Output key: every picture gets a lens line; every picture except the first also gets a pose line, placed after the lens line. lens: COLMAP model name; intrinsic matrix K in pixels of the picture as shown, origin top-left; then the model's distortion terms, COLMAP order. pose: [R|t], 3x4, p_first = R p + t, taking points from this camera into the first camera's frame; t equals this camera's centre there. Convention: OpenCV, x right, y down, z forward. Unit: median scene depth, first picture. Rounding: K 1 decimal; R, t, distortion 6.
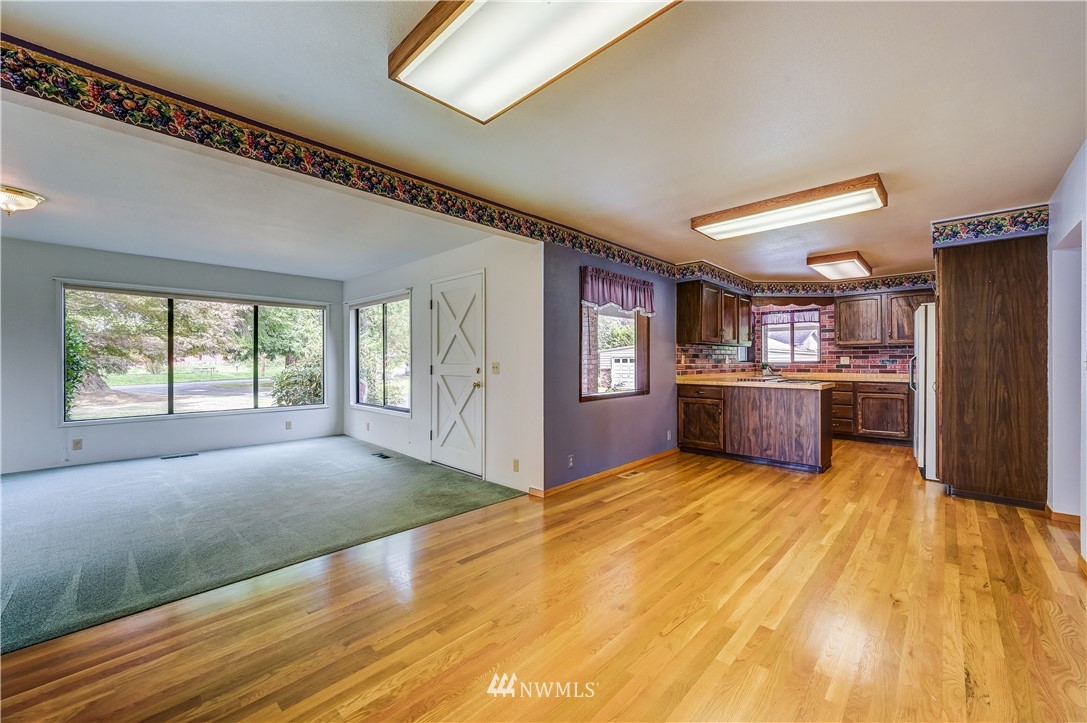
lens RADIAL K [[430.3, 0, 540.2], [0, 430.3, 356.6], [0, 0, 1]] dist [-0.000272, -0.000094]
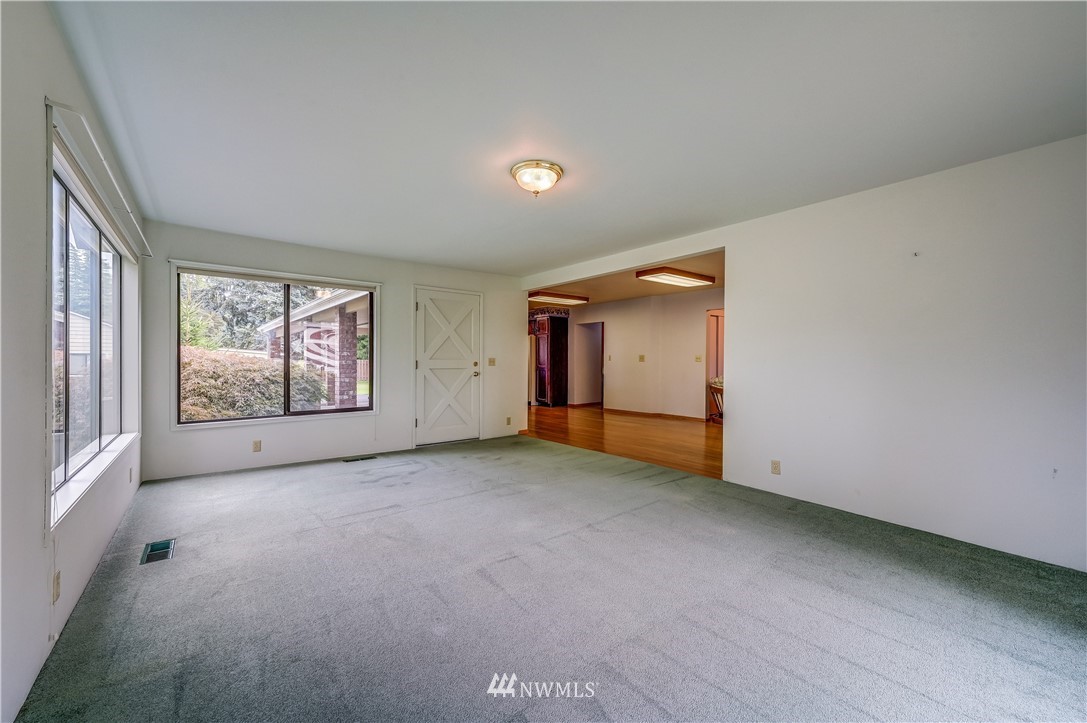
lens RADIAL K [[430.3, 0, 540.2], [0, 430.3, 356.6], [0, 0, 1]] dist [-0.000272, -0.000094]
pose [[0.134231, 0.009687, 0.990903, -1.520243], [-0.006467, 0.999939, -0.008899, 0.020010], [-0.990929, -0.005214, 0.134286, 0.608232]]
